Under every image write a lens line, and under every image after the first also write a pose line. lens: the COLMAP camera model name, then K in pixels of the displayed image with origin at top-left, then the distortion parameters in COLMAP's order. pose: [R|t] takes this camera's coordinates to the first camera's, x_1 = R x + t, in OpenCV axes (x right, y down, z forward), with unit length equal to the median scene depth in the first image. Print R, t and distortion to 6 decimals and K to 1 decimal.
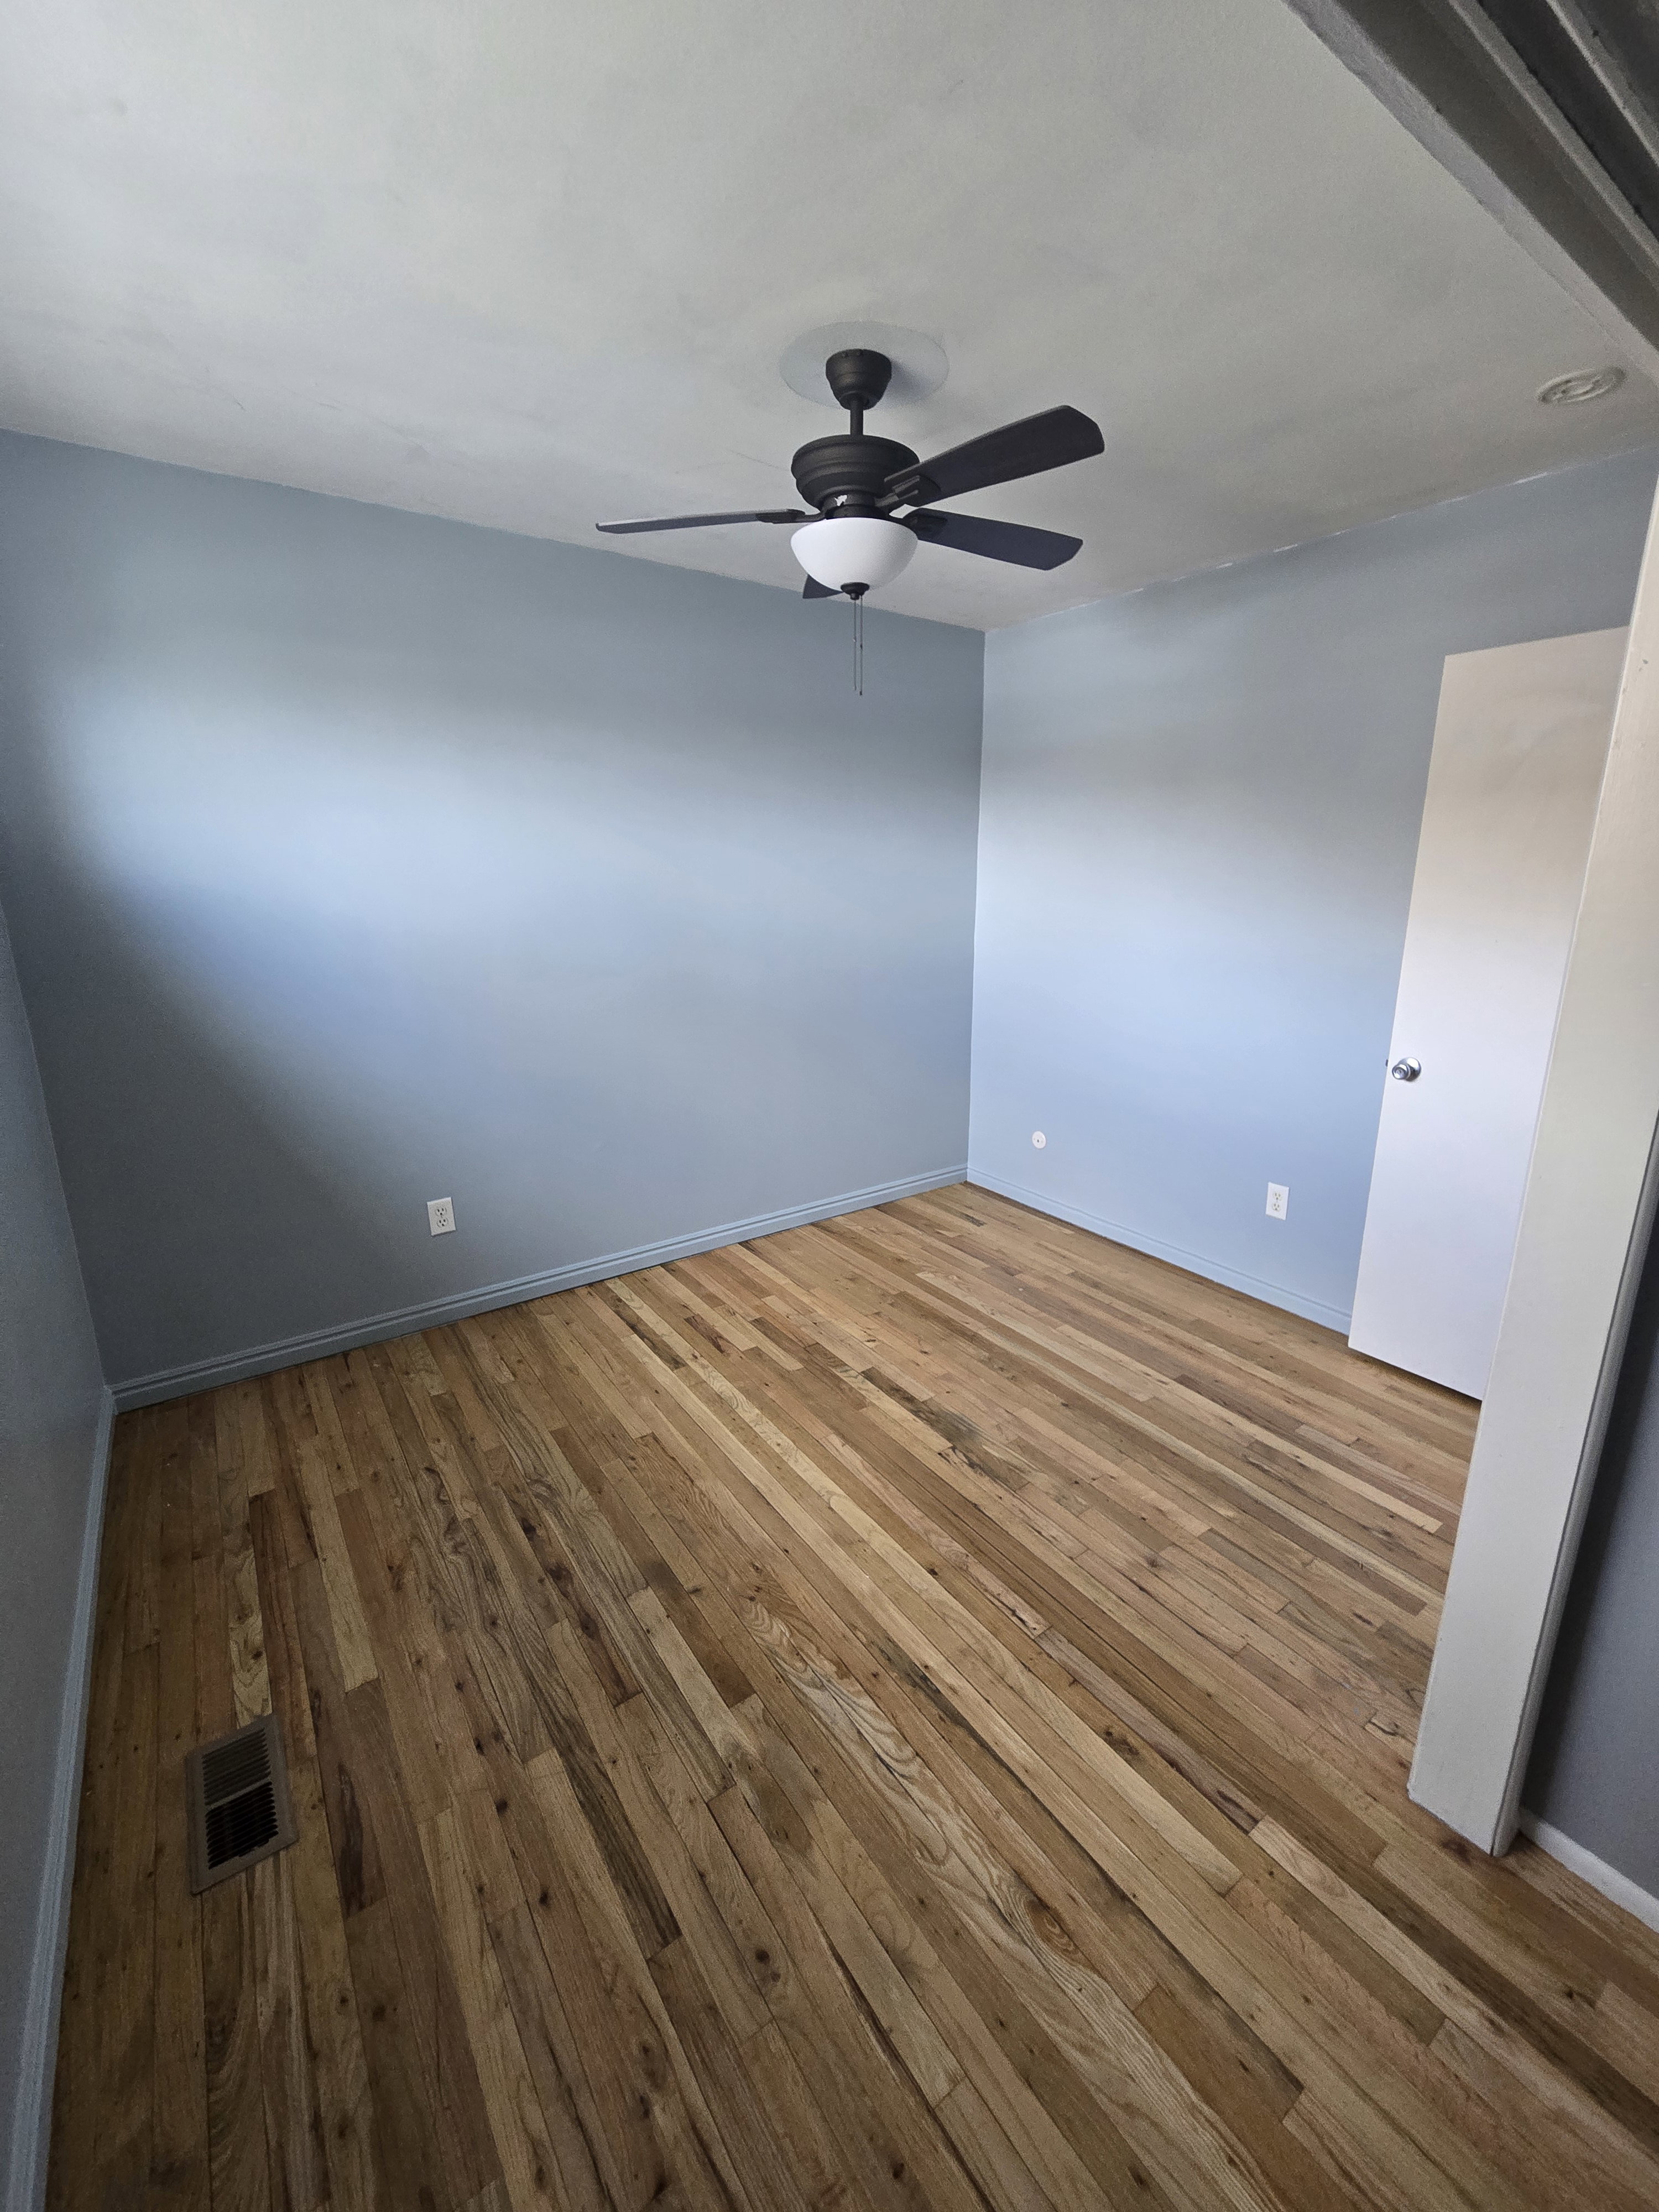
lens RADIAL K [[906.2, 0, 858.6], [0, 906.2, 1090.8], [0, 0, 1]] dist [0.000578, -0.002539]
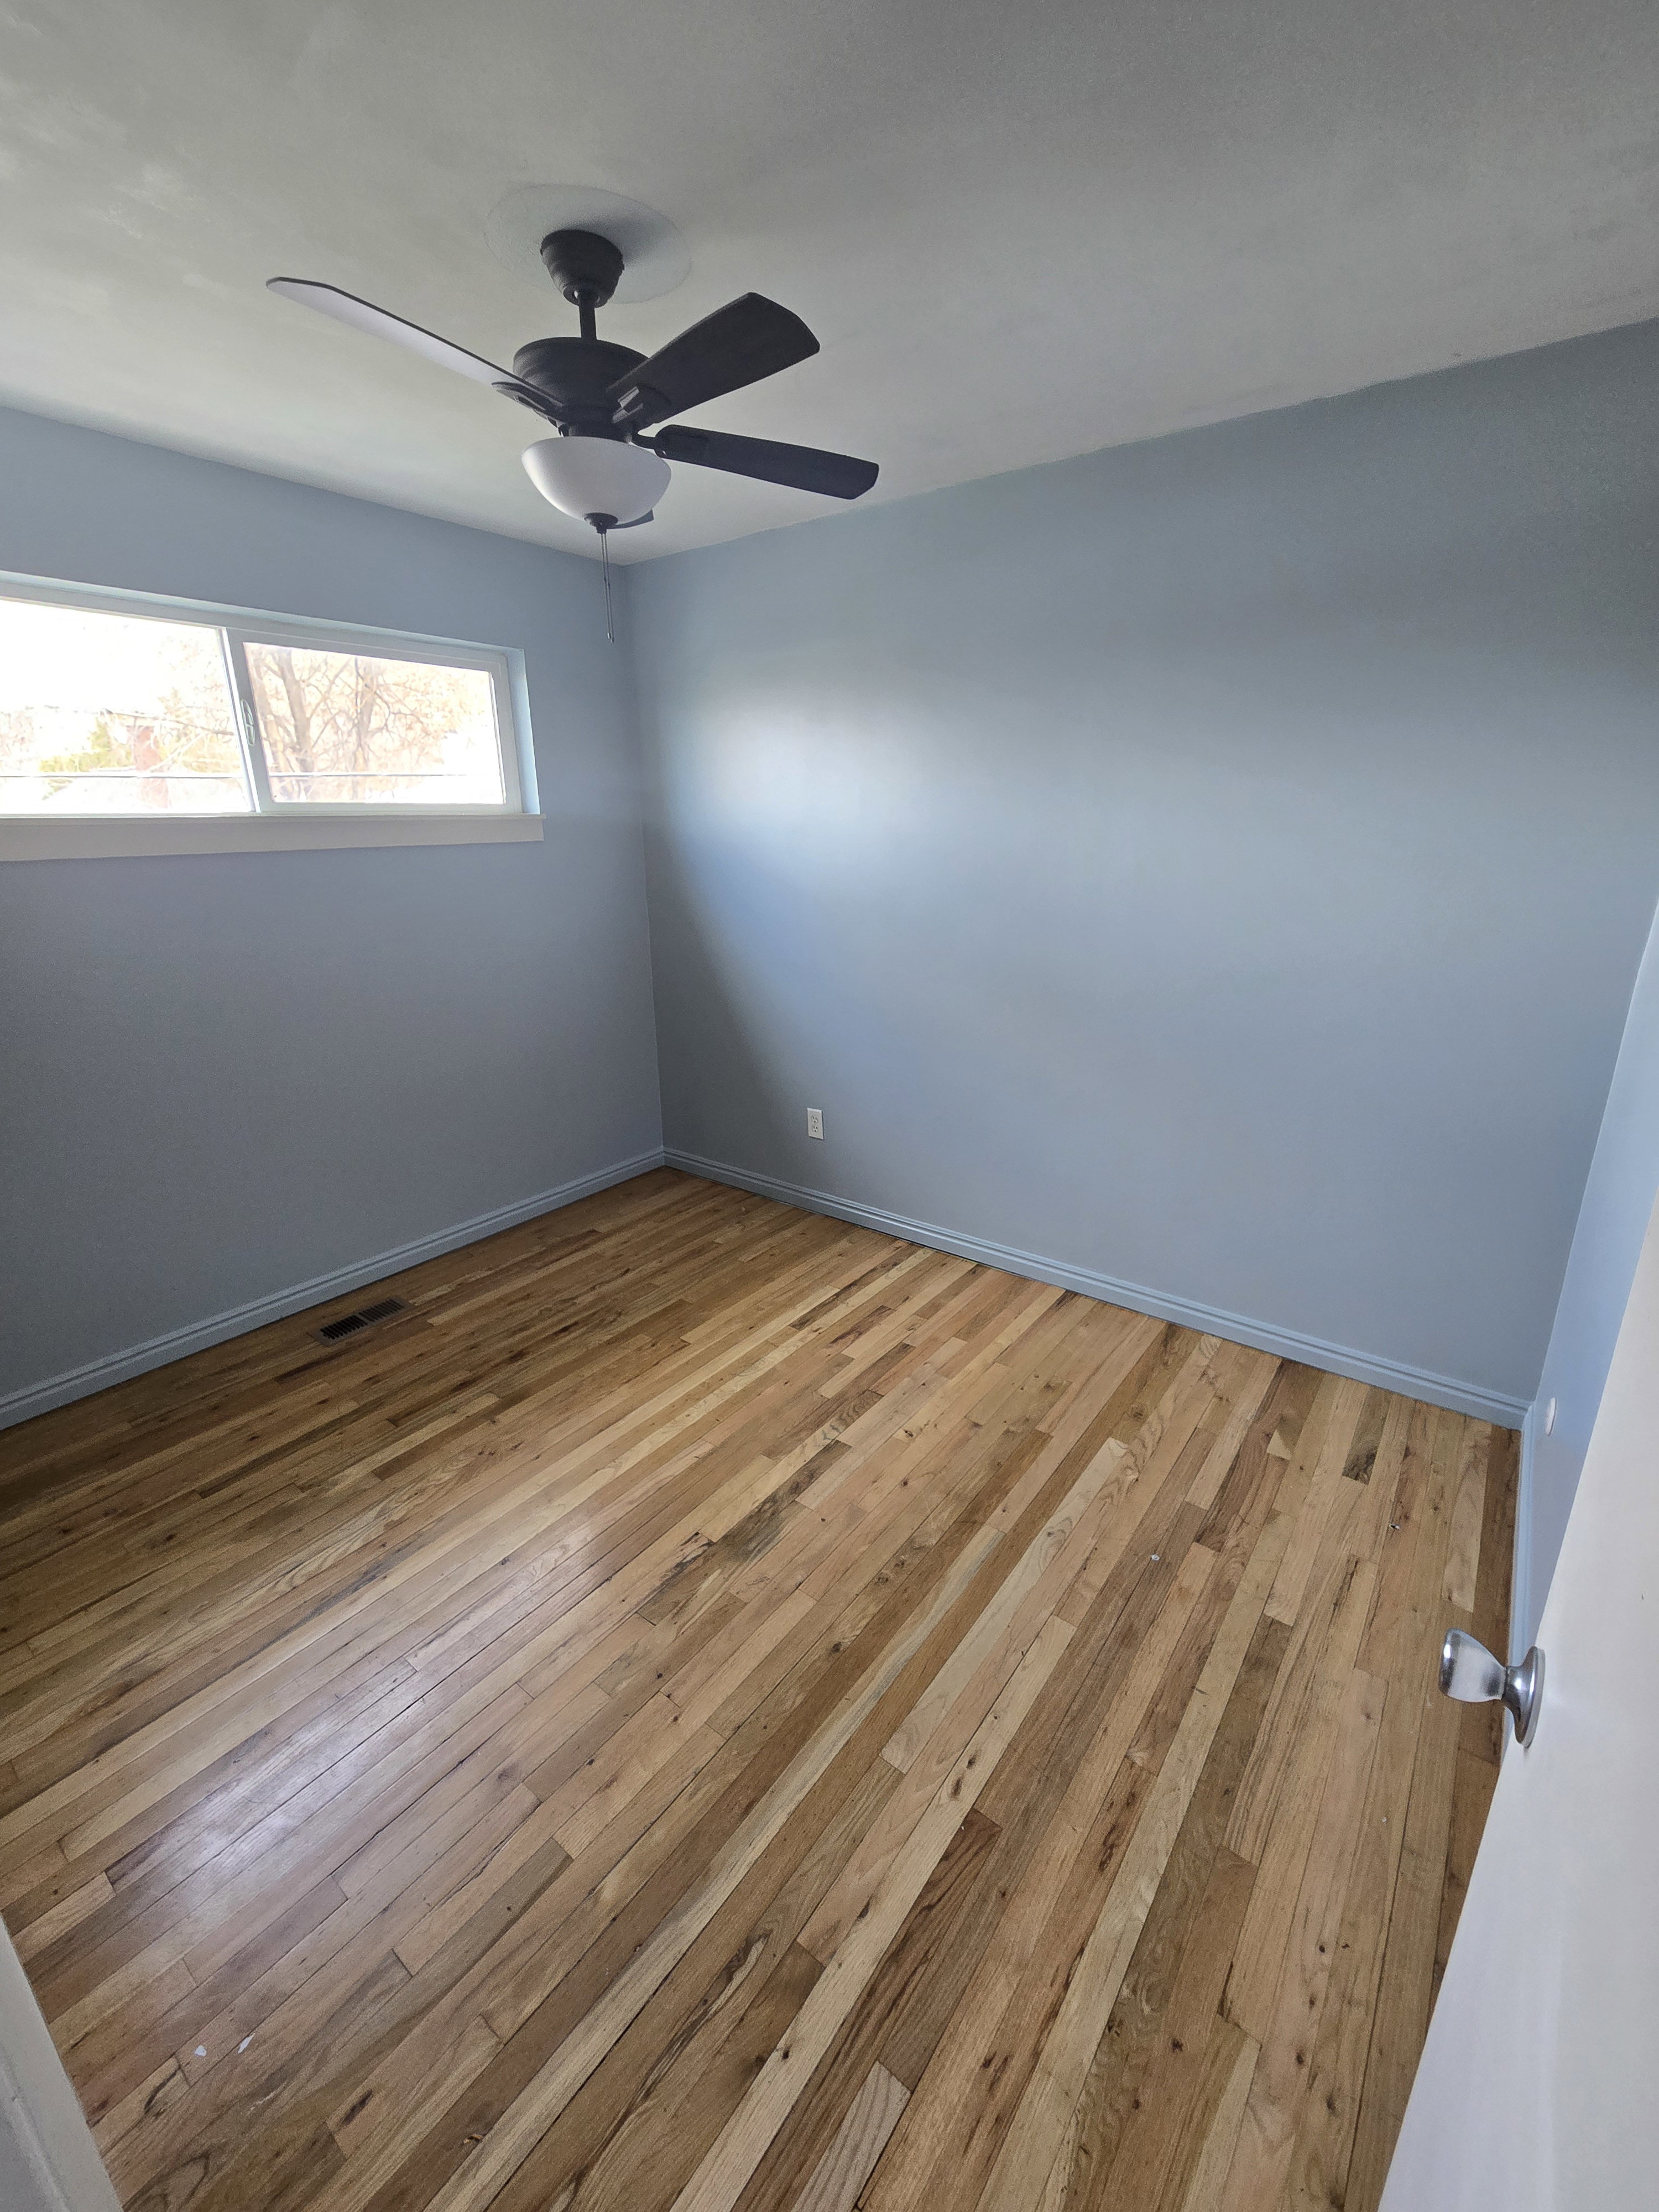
lens RADIAL K [[906.2, 0, 858.6], [0, 906.2, 1090.8], [0, 0, 1]] dist [0.000578, -0.002539]
pose [[0.300906, 0.274290, -0.913357, 0.741314], [-0.229869, 0.950367, 0.209674, -0.194039], [0.925535, 0.146860, 0.349022, 0.725243]]
